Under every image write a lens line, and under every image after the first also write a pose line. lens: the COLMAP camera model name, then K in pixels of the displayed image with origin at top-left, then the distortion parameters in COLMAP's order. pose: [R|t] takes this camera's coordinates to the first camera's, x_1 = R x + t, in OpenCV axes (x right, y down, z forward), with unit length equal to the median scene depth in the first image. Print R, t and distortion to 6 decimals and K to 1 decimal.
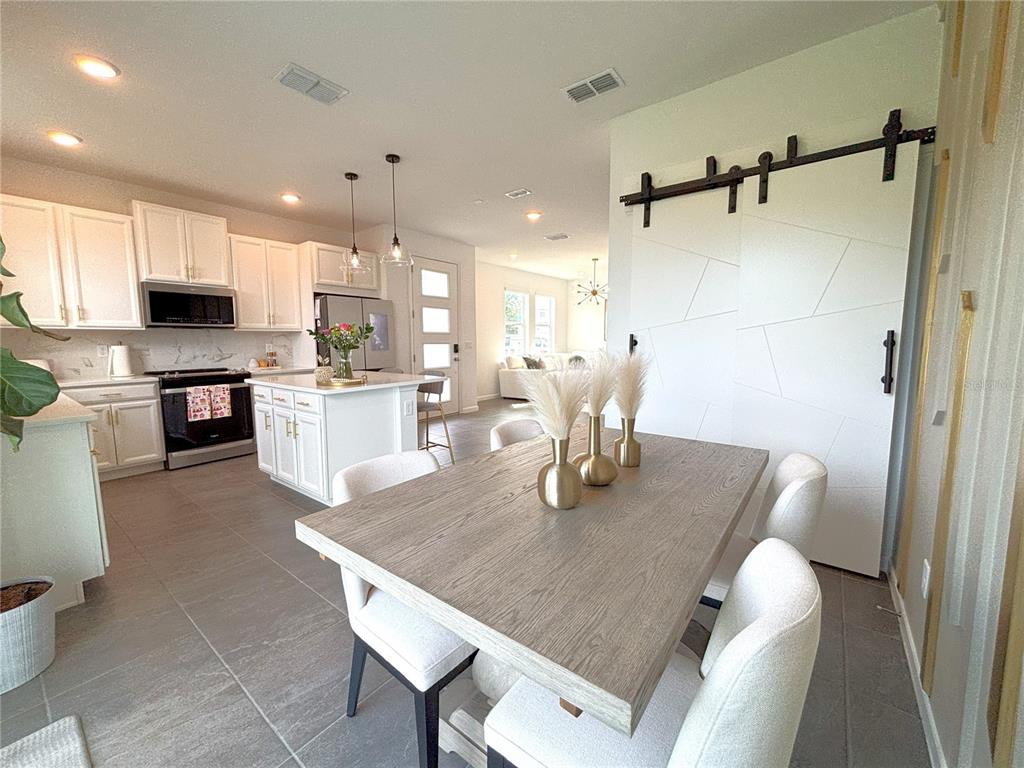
lens RADIAL K [[411.8, 0, 511.2], [0, 411.8, 382.7], [0, 0, 1]] dist [-0.001072, 0.001939]
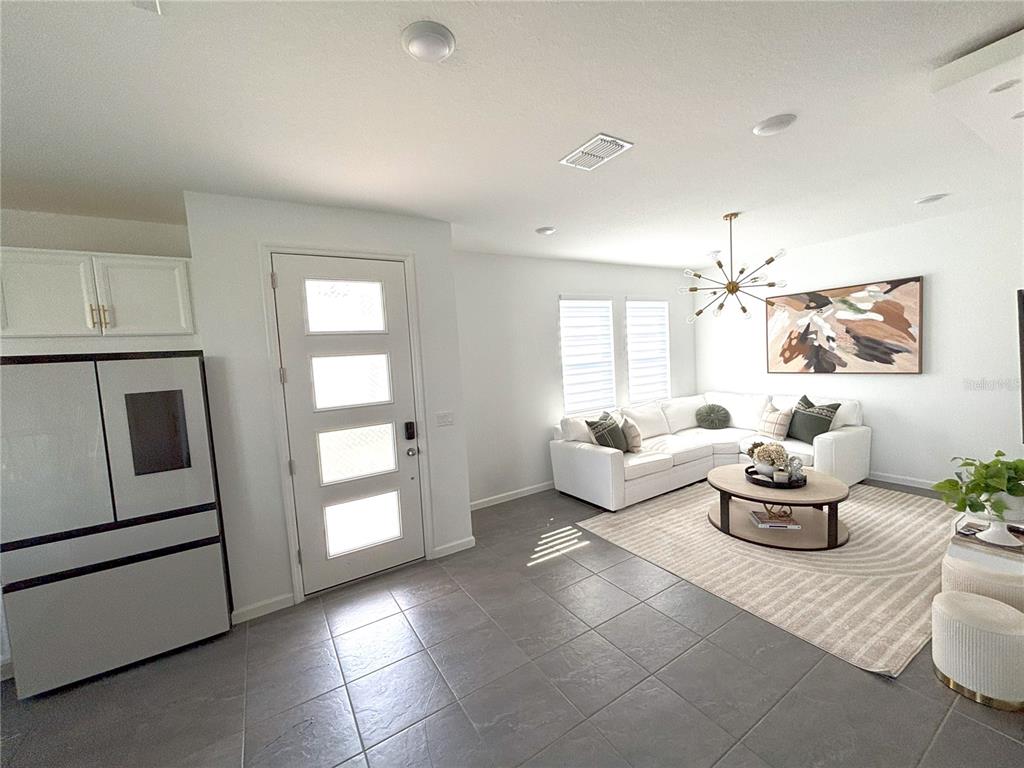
lens RADIAL K [[411.8, 0, 513.1], [0, 411.8, 383.6], [0, 0, 1]] dist [-0.001072, 0.001939]
pose [[0.940523, -0.026515, -0.338694, 0.147559], [0.019496, 0.999519, -0.024110, -0.123812], [0.339170, 0.016073, 0.940588, 0.573130]]
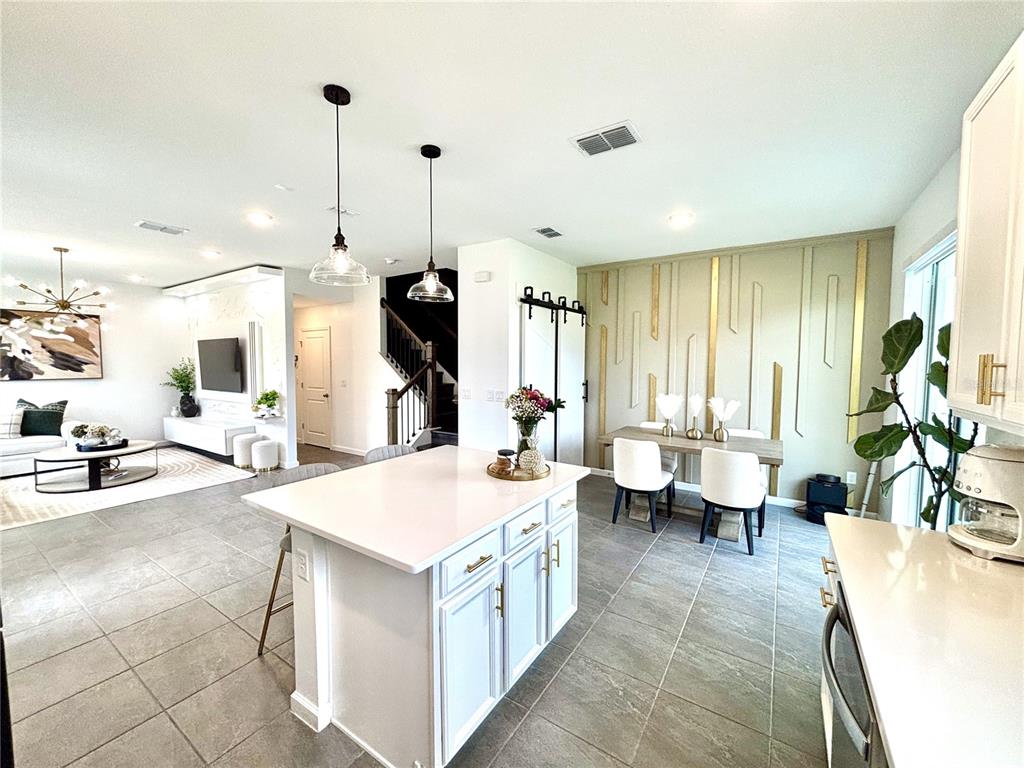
lens RADIAL K [[411.8, 0, 512.1], [0, 411.8, 383.1], [0, 0, 1]] dist [-0.001072, 0.001939]
pose [[-0.075968, -0.050703, 0.995820, -0.525251], [0.099052, 0.993383, 0.058135, -0.091511], [-0.992178, 0.103054, -0.070443, 0.490686]]
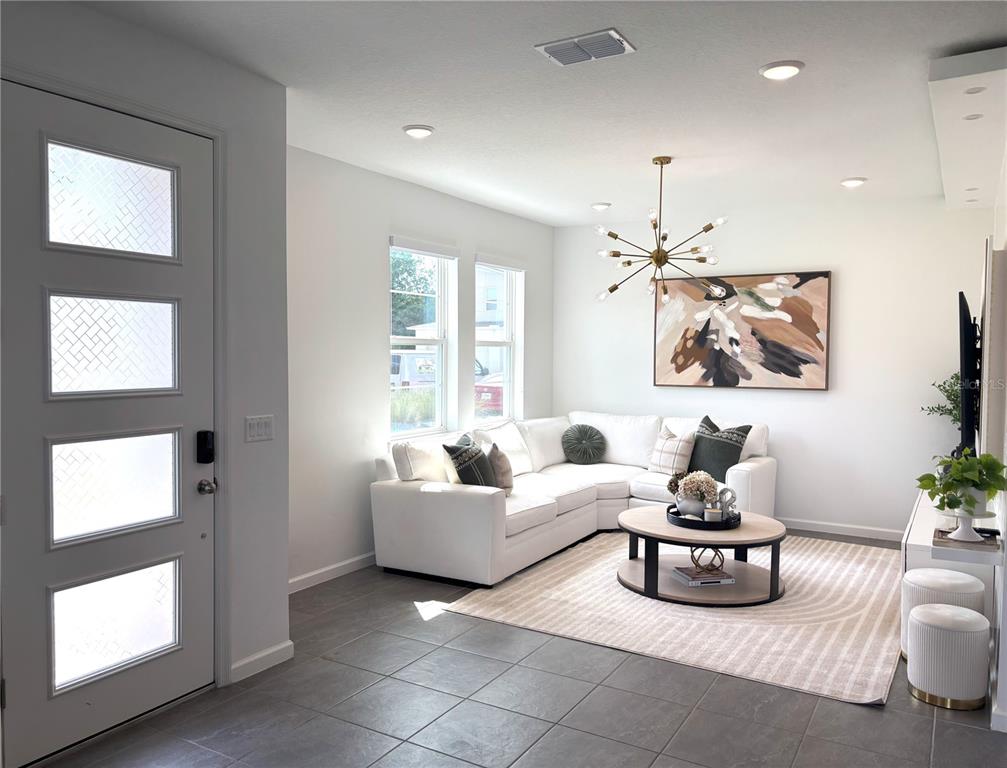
lens RADIAL K [[767.8, 0, 493.2], [0, 767.8, 385.1], [0, 0, 1]] dist [0.031352, -0.038779]
pose [[0.993055, 0.004775, 0.117555, -0.006862], [0.002021, 0.998336, -0.057622, -0.093396], [-0.117634, 0.057460, 0.991393, 0.473330]]
